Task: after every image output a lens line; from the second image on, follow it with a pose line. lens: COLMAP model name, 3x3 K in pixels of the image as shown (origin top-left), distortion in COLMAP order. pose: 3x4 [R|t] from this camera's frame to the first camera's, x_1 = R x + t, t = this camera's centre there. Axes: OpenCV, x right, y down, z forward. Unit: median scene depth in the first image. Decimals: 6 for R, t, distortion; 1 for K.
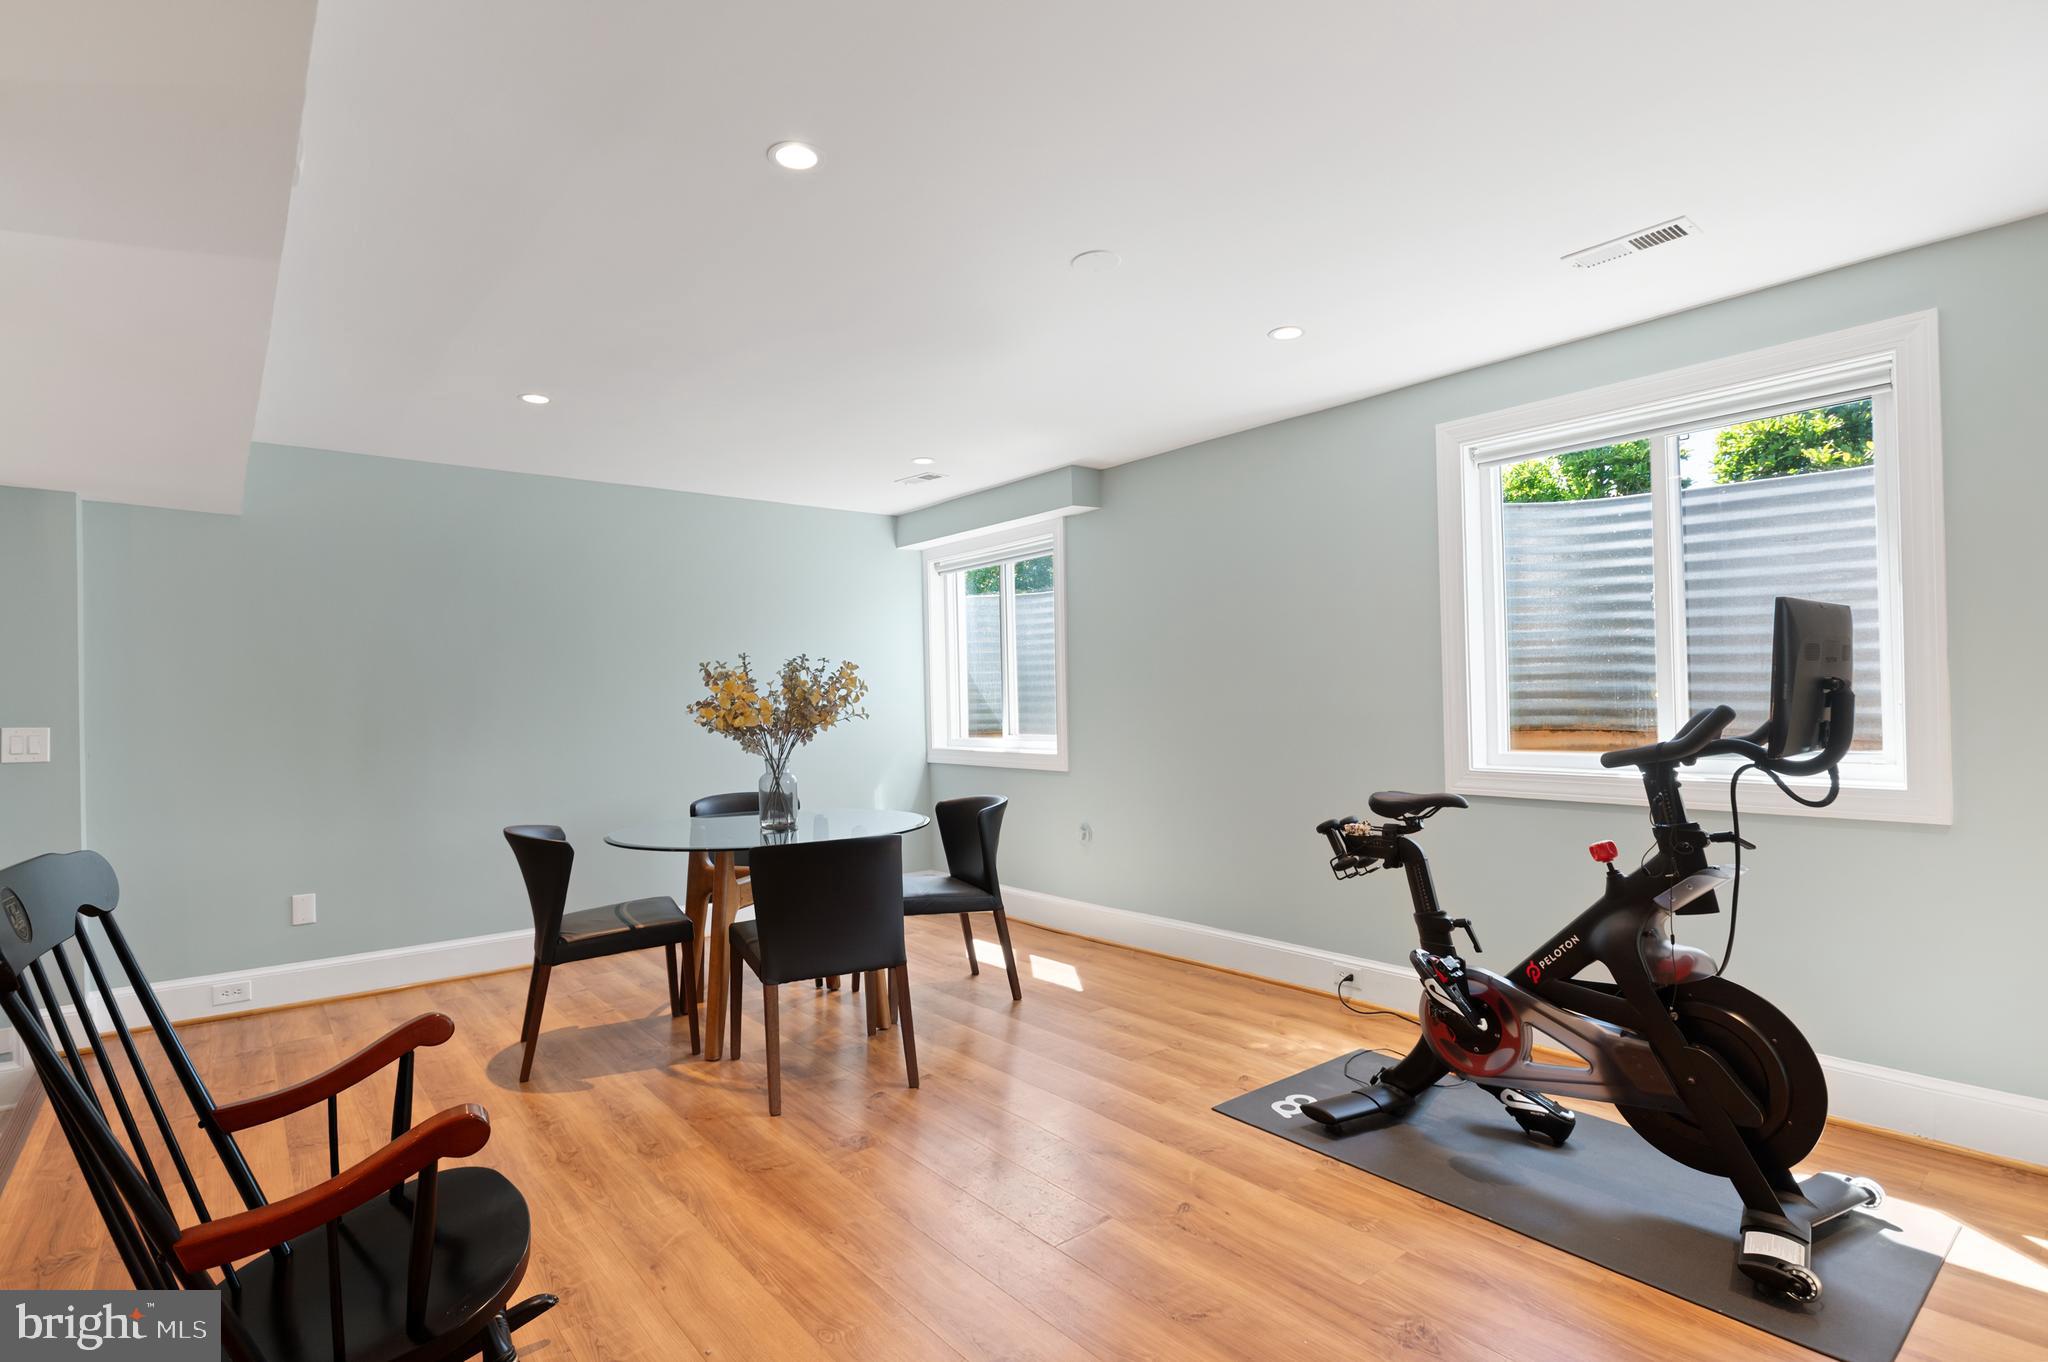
lens RADIAL K [[992.7, 0, 1020.9], [0, 992.7, 692.4], [0, 0, 1]] dist [0.002636, -0.001378]
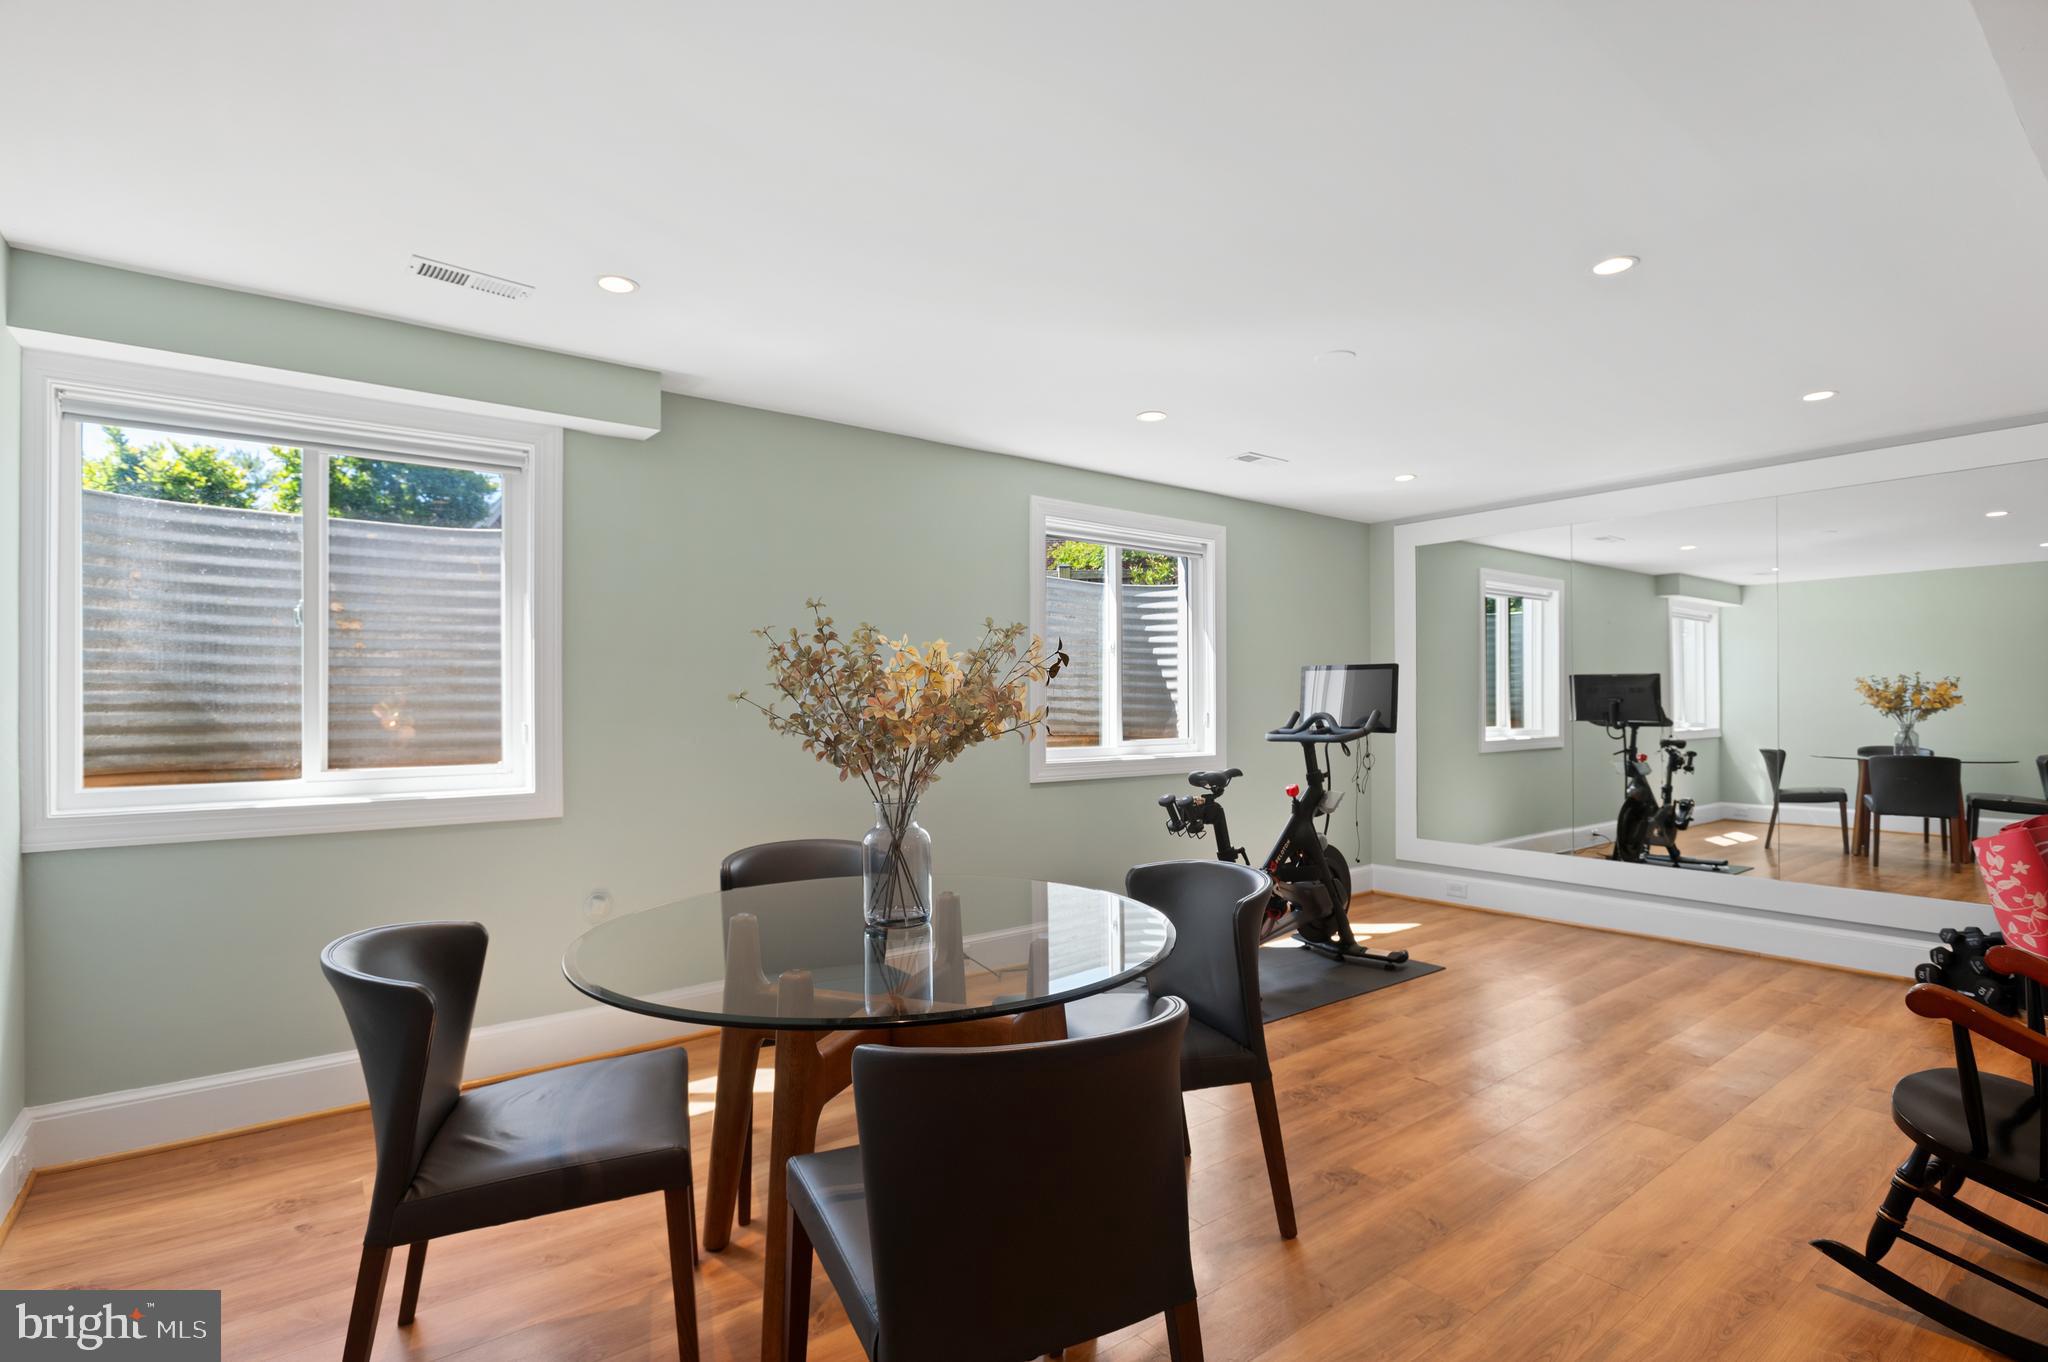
lens RADIAL K [[992.7, 0, 1021.2], [0, 992.7, 686.5], [0, 0, 1]] dist [0.002636, -0.001378]
pose [[0.017327, 0.037300, 0.999154, -1.181019], [-0.004979, 0.999295, -0.037219, 0.034833], [-0.999837, -0.004330, 0.017501, 1.367698]]
